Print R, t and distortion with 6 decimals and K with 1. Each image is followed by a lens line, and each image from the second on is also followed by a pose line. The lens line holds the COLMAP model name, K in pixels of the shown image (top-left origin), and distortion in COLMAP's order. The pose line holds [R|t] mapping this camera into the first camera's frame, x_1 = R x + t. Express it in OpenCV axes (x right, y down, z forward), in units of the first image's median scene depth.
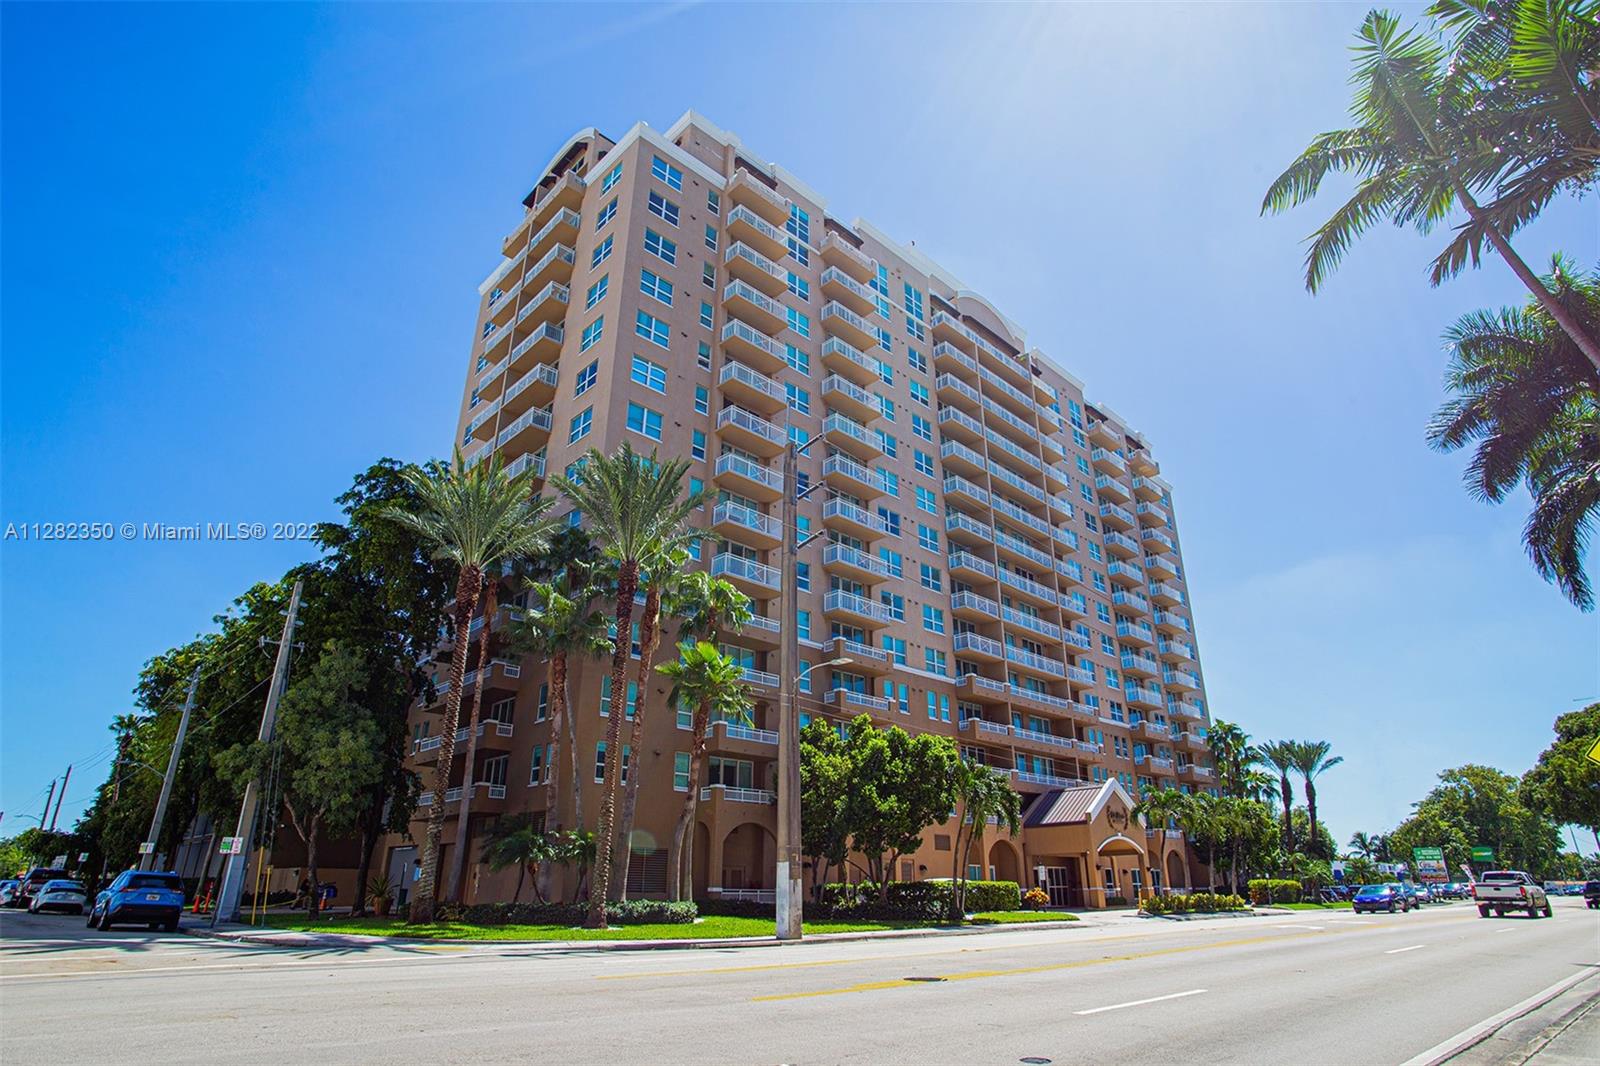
lens RADIAL K [[863.5, 0, 800.0], [0, 863.5, 533.0], [0, 0, 1]] dist [0.001954, 0.000358]
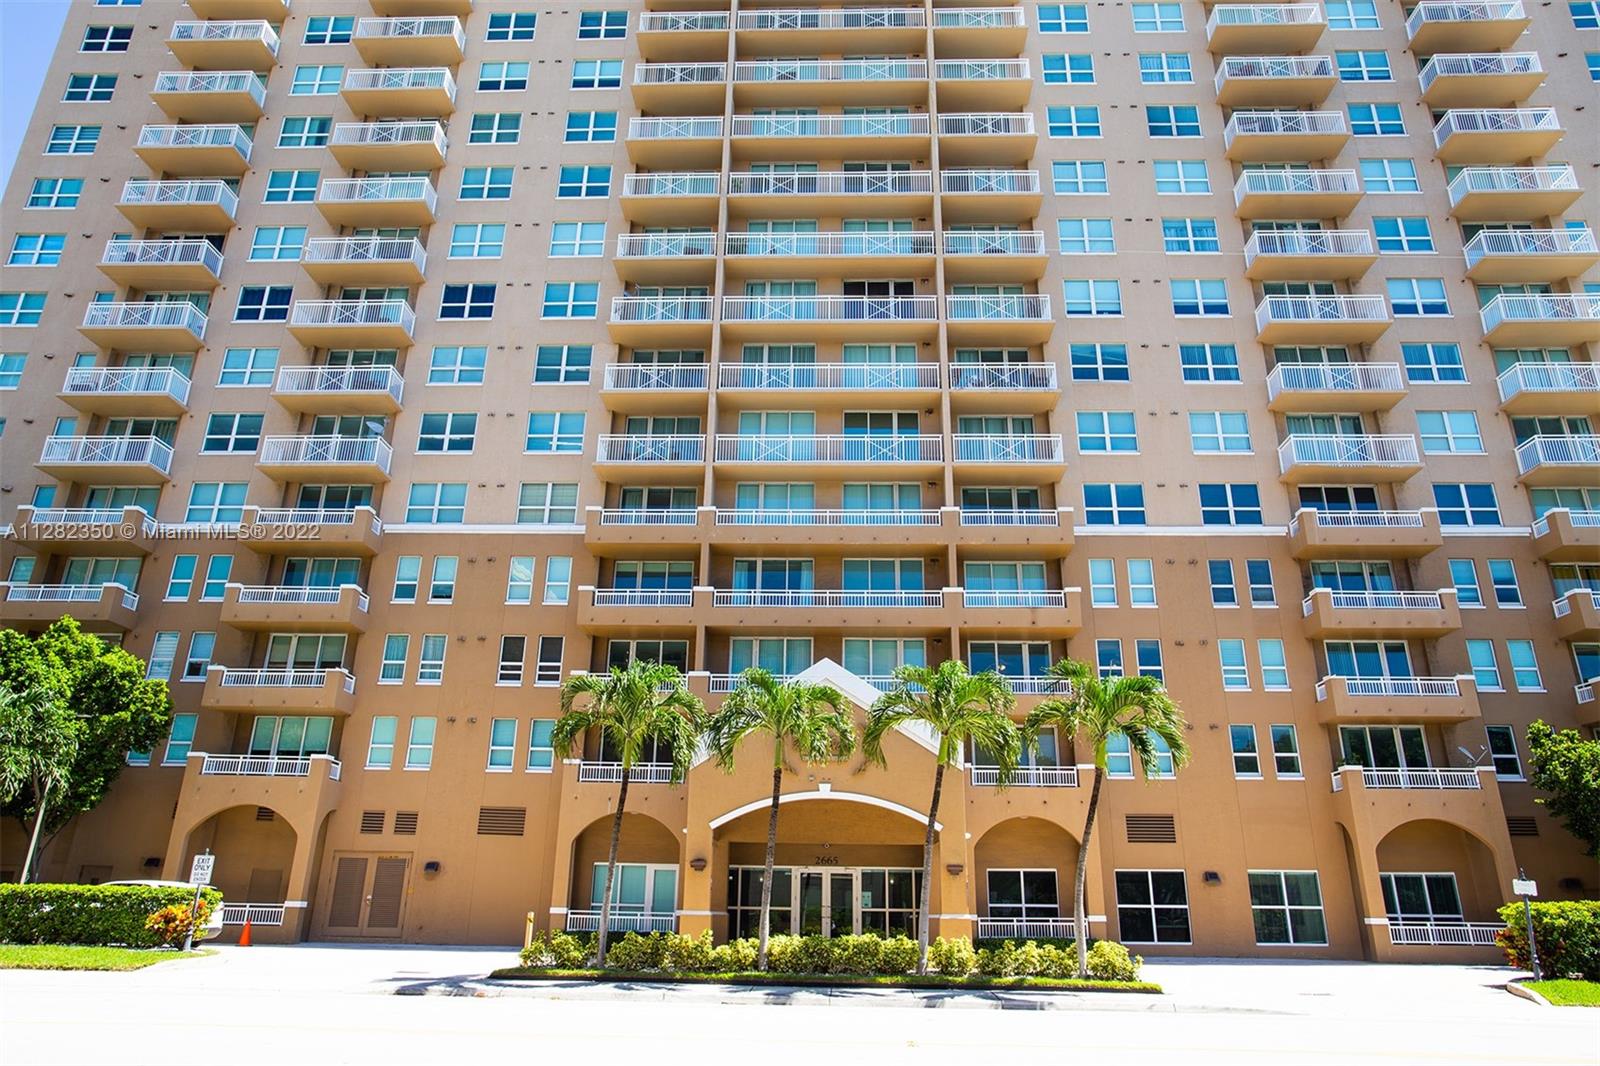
lens RADIAL K [[990.7, 0, 800.0], [0, 990.7, 533.0], [0, 0, 1]] dist [0.002428, 0.001438]
pose [[0.692935, -0.250088, -0.676238, 0.689345], [0.264713, 0.960660, -0.084024, 0.260053], [0.670648, -0.120786, 0.731876, 0.637153]]
